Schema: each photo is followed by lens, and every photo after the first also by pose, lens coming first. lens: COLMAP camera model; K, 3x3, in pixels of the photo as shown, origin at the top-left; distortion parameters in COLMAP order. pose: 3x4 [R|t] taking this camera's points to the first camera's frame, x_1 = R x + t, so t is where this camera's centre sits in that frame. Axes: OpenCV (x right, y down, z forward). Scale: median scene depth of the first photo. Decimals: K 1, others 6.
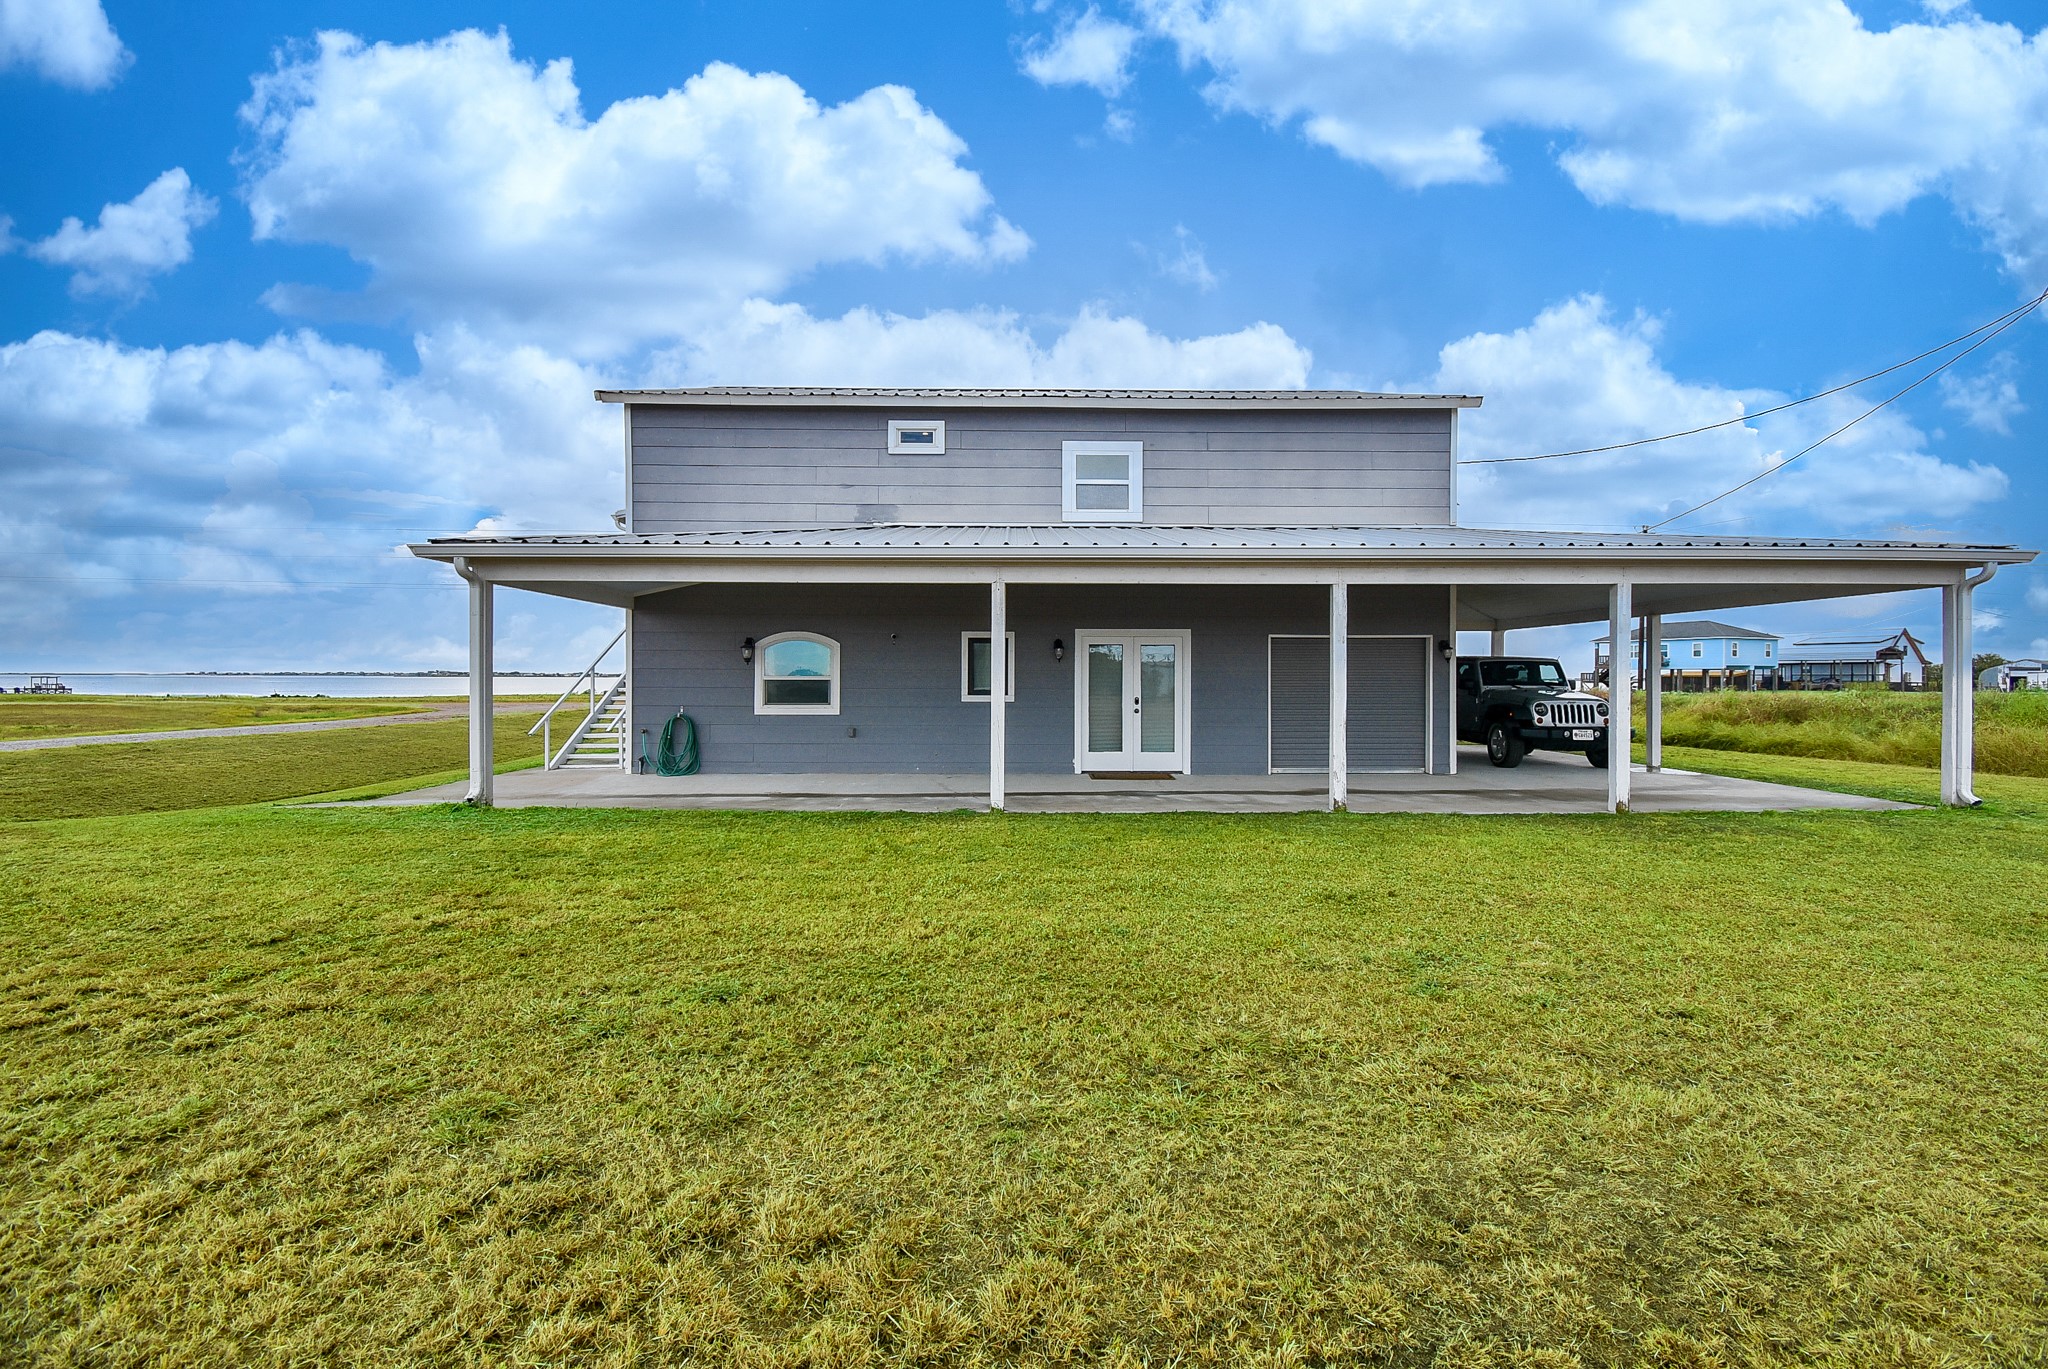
lens RADIAL K [[917.0, 0, 1024.0], [0, 917.0, 684.5], [0, 0, 1]] dist [-0.000692, -0.000160]
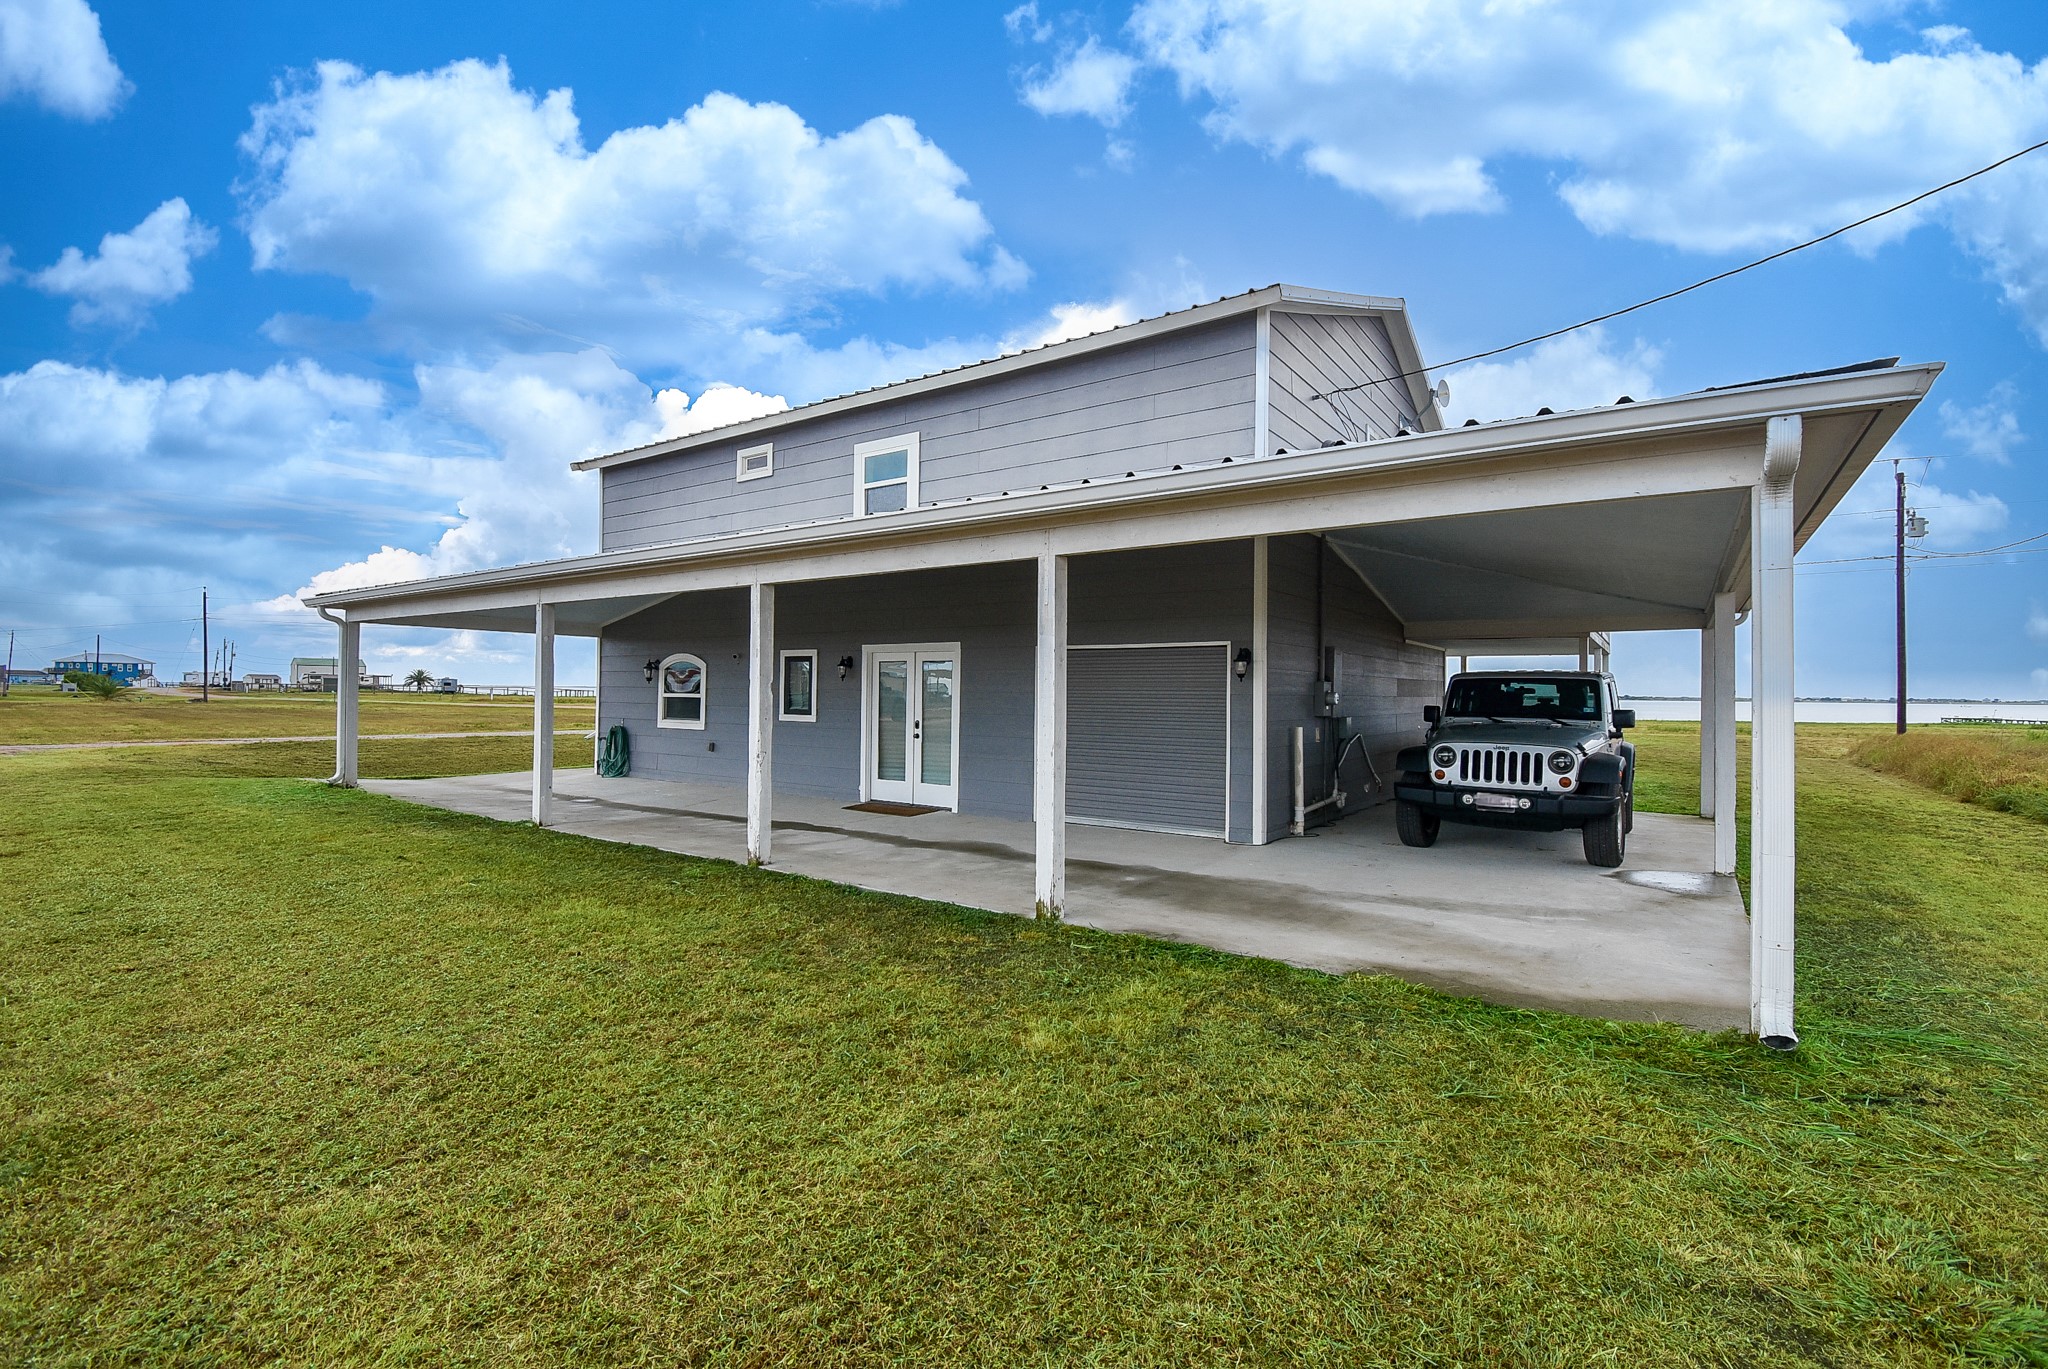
lens RADIAL K [[917.0, 0, 1024.0], [0, 917.0, 684.5], [0, 0, 1]] dist [-0.000692, -0.000160]
pose [[0.807946, 0.001092, -0.589256, 0.730504], [-0.012961, 0.999789, -0.015918, -0.008078], [0.589114, 0.020499, 0.807790, 0.349129]]
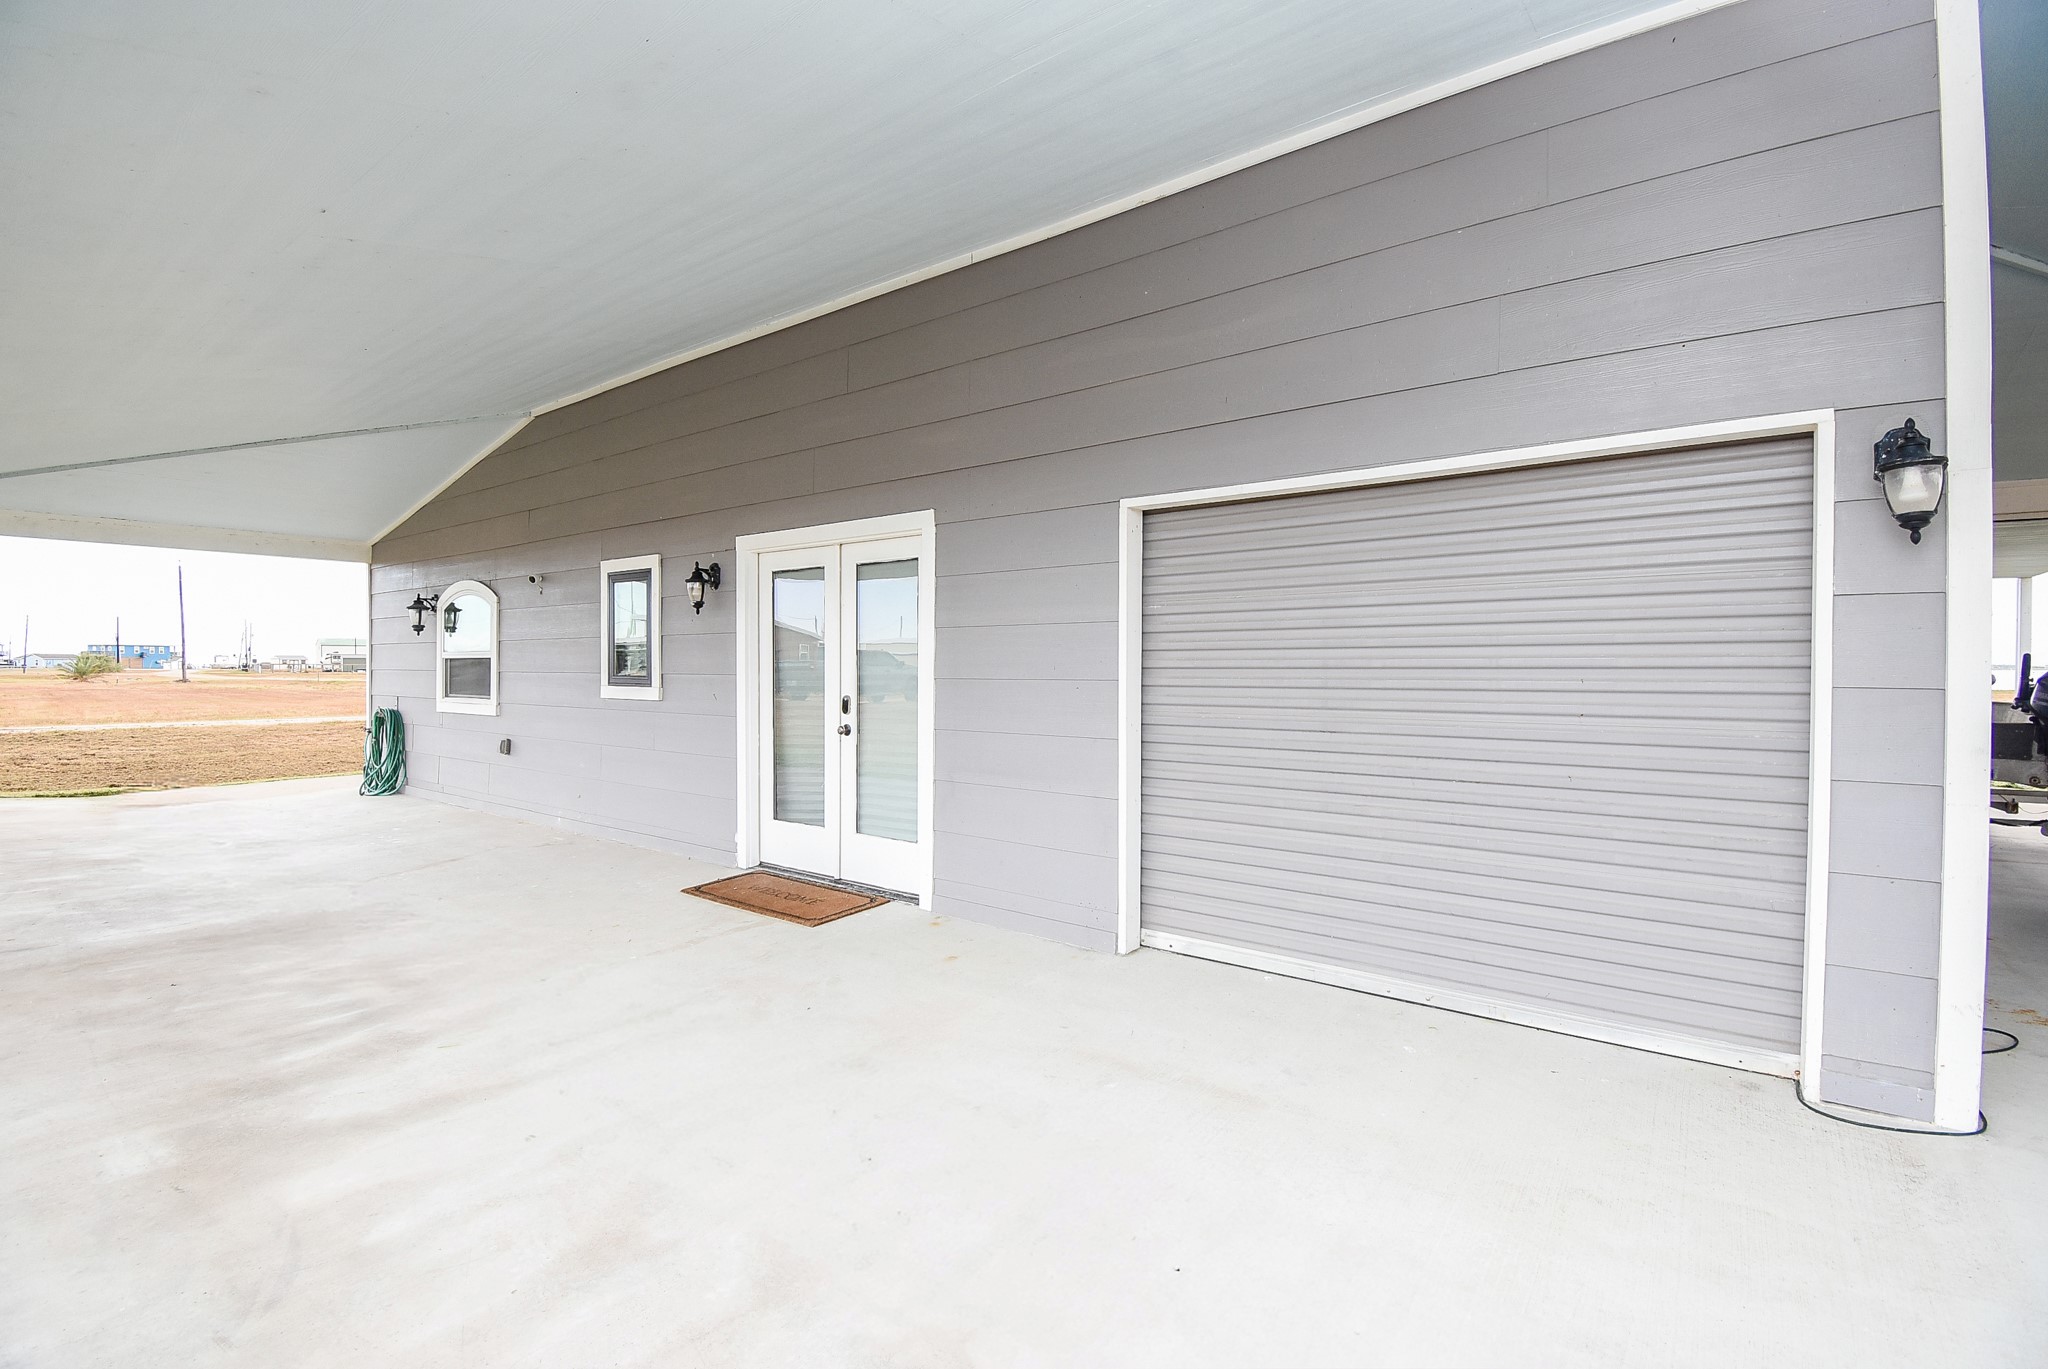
lens RADIAL K [[917.0, 0, 1024.0], [0, 917.0, 684.5], [0, 0, 1]] dist [-0.000692, -0.000160]
pose [[0.787644, 0.010414, -0.616042, 0.432057], [-0.004849, 0.999931, 0.010704, 0.004316], [0.616111, -0.005444, 0.787640, 0.738247]]
